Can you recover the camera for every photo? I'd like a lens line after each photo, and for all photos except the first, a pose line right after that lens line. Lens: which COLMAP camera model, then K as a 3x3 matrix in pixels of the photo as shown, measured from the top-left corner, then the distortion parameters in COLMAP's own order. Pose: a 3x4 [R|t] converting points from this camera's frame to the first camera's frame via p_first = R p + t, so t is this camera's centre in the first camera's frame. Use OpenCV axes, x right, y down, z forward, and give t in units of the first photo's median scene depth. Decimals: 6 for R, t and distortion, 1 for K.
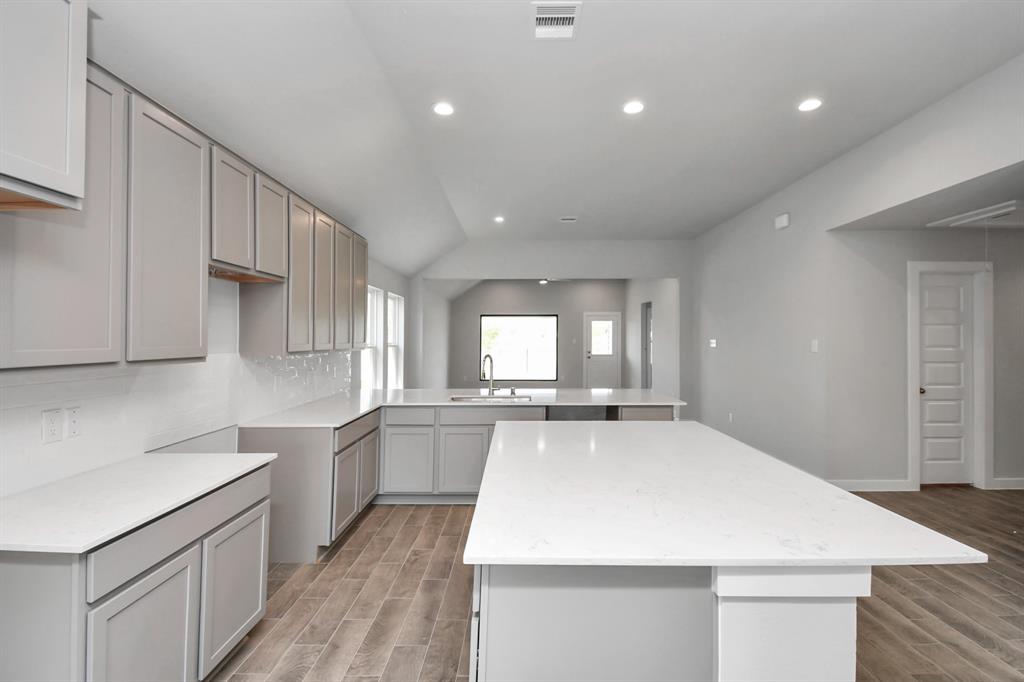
lens RADIAL K [[466.0, 0, 507.4], [0, 466.0, 337.5], [0, 0, 1]] dist [0.021316, -0.026669]
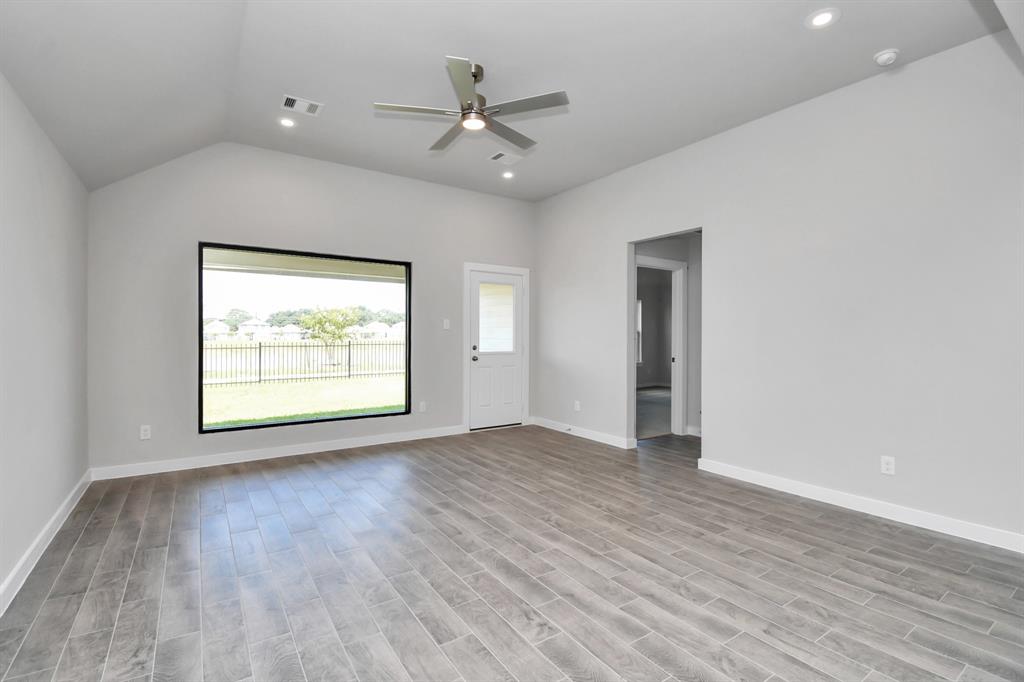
lens RADIAL K [[453.6, 0, 496.1], [0, 453.6, 337.1], [0, 0, 1]] dist [0.020177, -0.023676]
pose [[0.819396, 0.002086, 0.573224, -0.072732], [-0.006434, 0.999964, 0.005558, 0.017857], [-0.573192, -0.008242, 0.819380, 0.608912]]
